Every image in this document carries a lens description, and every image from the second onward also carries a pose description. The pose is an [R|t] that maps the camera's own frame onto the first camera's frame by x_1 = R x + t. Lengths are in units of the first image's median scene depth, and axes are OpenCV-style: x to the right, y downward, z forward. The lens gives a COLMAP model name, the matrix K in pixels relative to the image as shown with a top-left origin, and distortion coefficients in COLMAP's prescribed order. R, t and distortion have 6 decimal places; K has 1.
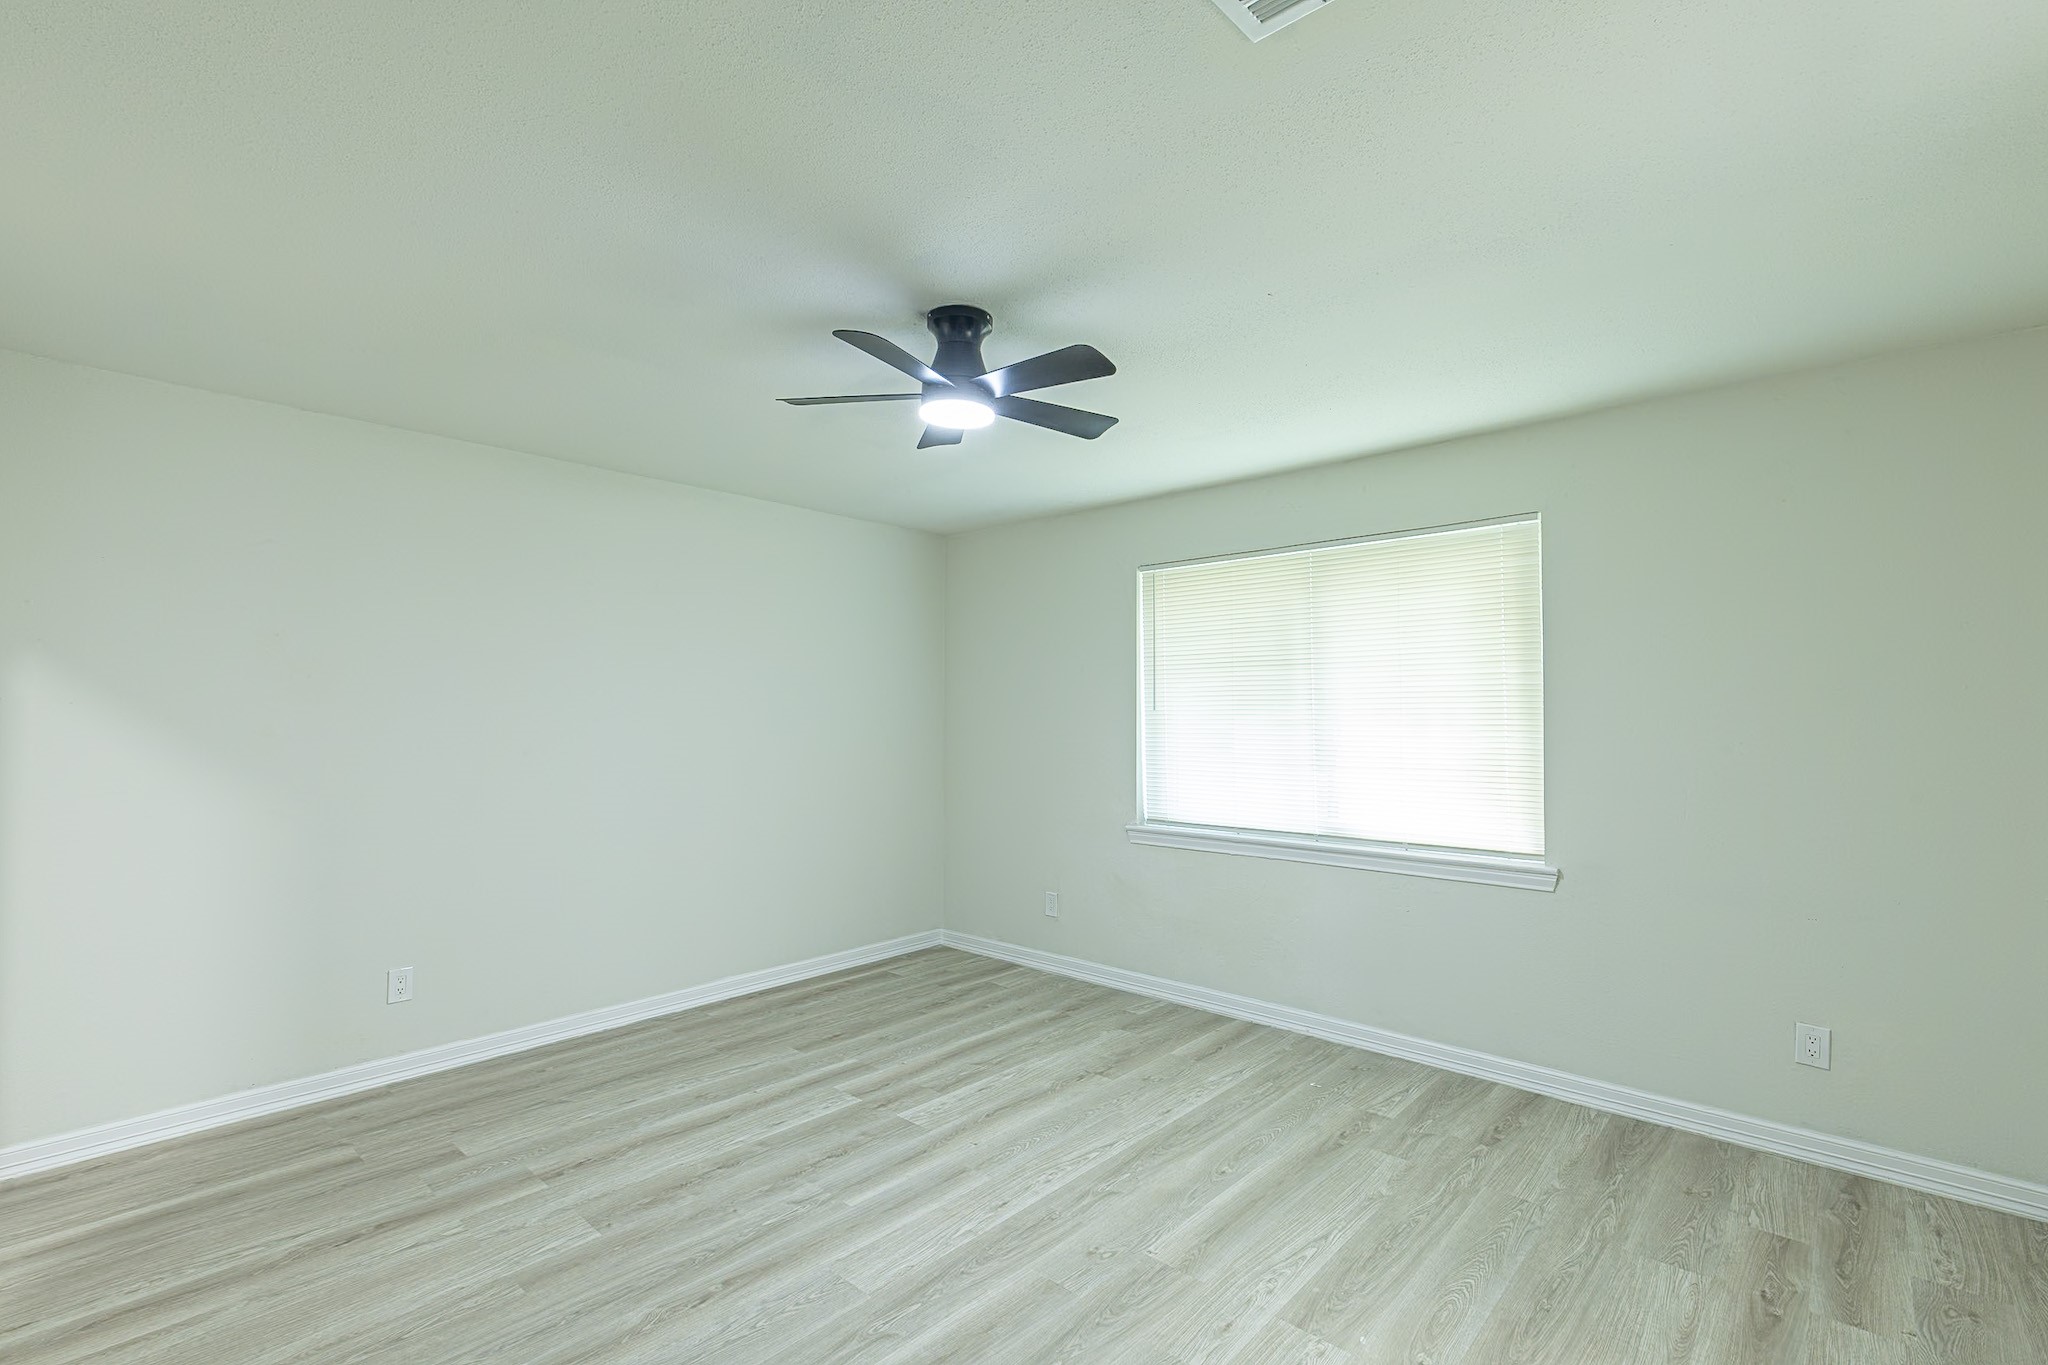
lens RADIAL K [[916.7, 0, 1007.5], [0, 916.7, 685.8], [0, 0, 1]] dist [0.002910, -0.000194]
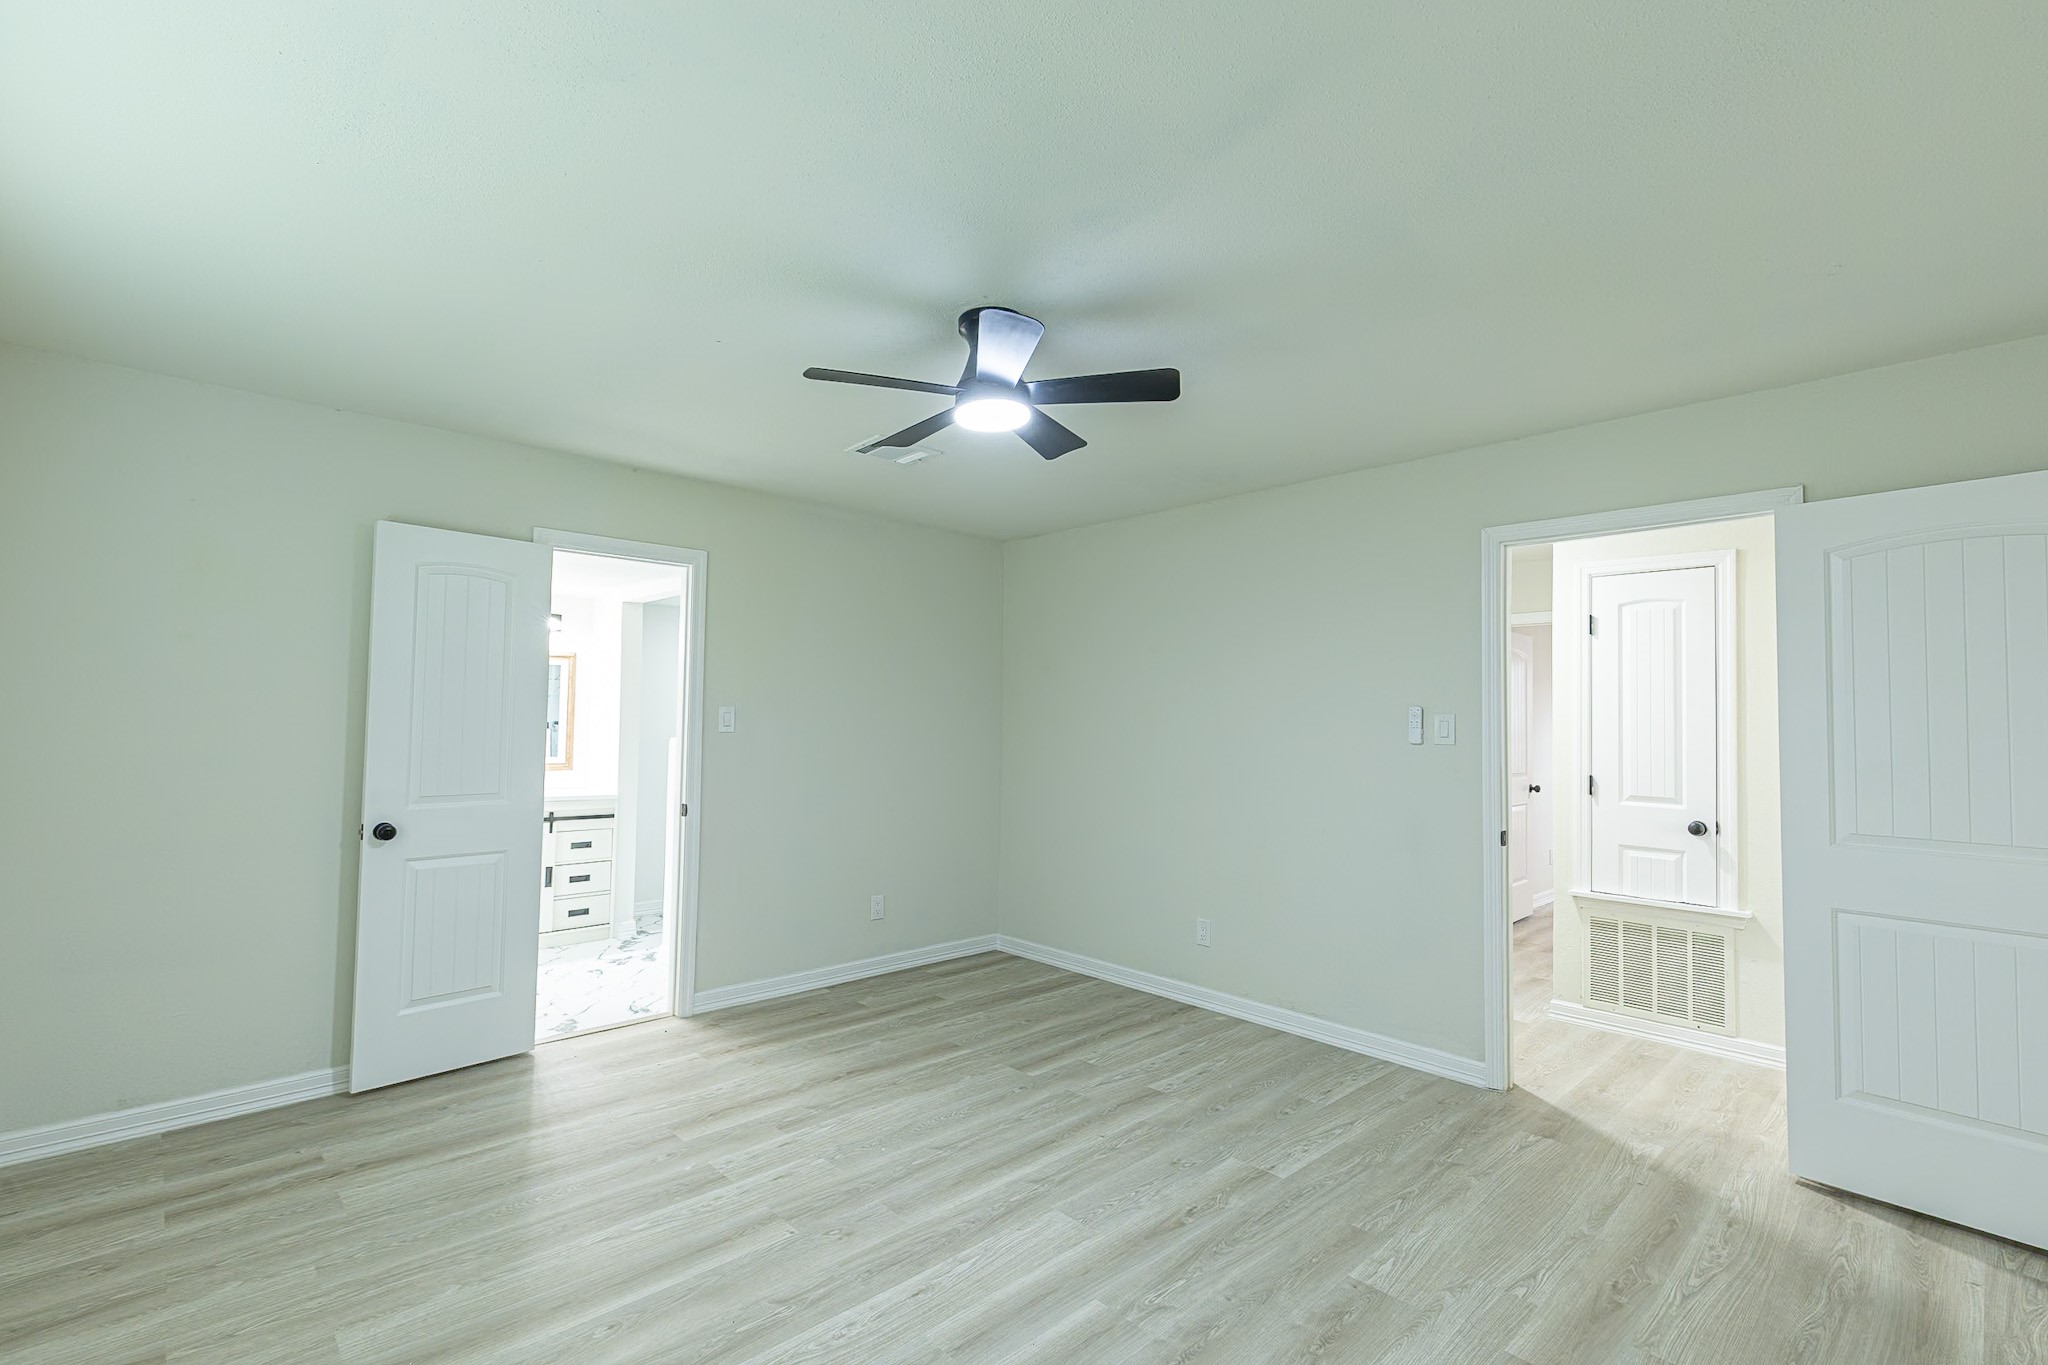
lens RADIAL K [[916.7, 0, 1007.5], [0, 916.7, 685.8], [0, 0, 1]] dist [0.002910, -0.000194]
pose [[-0.997196, -0.016381, 0.073016, -0.153413], [-0.021147, 0.997662, -0.064990, 0.061412], [-0.071780, -0.066352, -0.995211, 2.045842]]
